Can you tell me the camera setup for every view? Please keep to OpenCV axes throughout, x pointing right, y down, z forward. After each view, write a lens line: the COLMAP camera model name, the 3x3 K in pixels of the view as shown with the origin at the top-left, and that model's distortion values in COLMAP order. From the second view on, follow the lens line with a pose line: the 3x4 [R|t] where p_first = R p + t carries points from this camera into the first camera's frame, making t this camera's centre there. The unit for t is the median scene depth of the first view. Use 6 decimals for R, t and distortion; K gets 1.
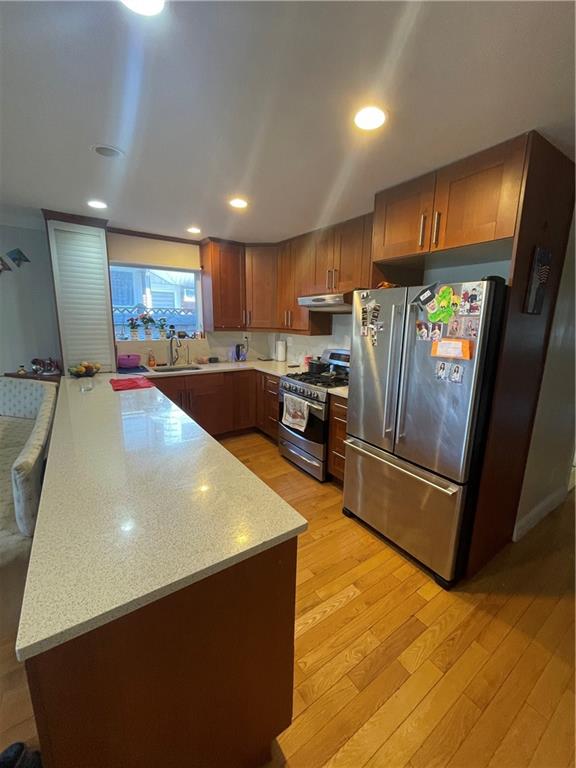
lens RADIAL K [[311.3, 0, 291.5], [0, 311.3, 382.7], [0, 0, 1]] dist [-0.004052, 0.000932]
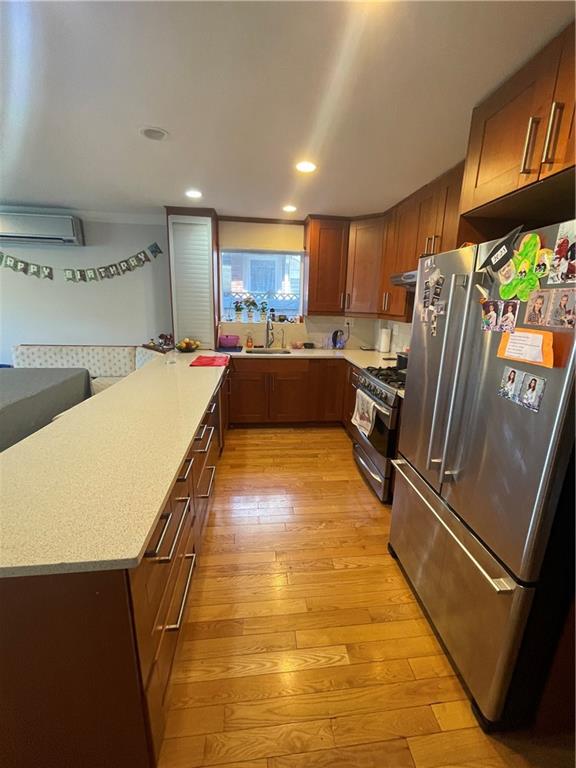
lens RADIAL K [[311.3, 0, 289.5], [0, 311.3, 382.0], [0, 0, 1]] dist [-0.004052, 0.000932]
pose [[0.880808, 0.119653, -0.458106, 0.221091], [-0.102797, 0.992790, 0.061659, -0.019745], [0.462181, -0.007218, 0.886756, 0.165849]]
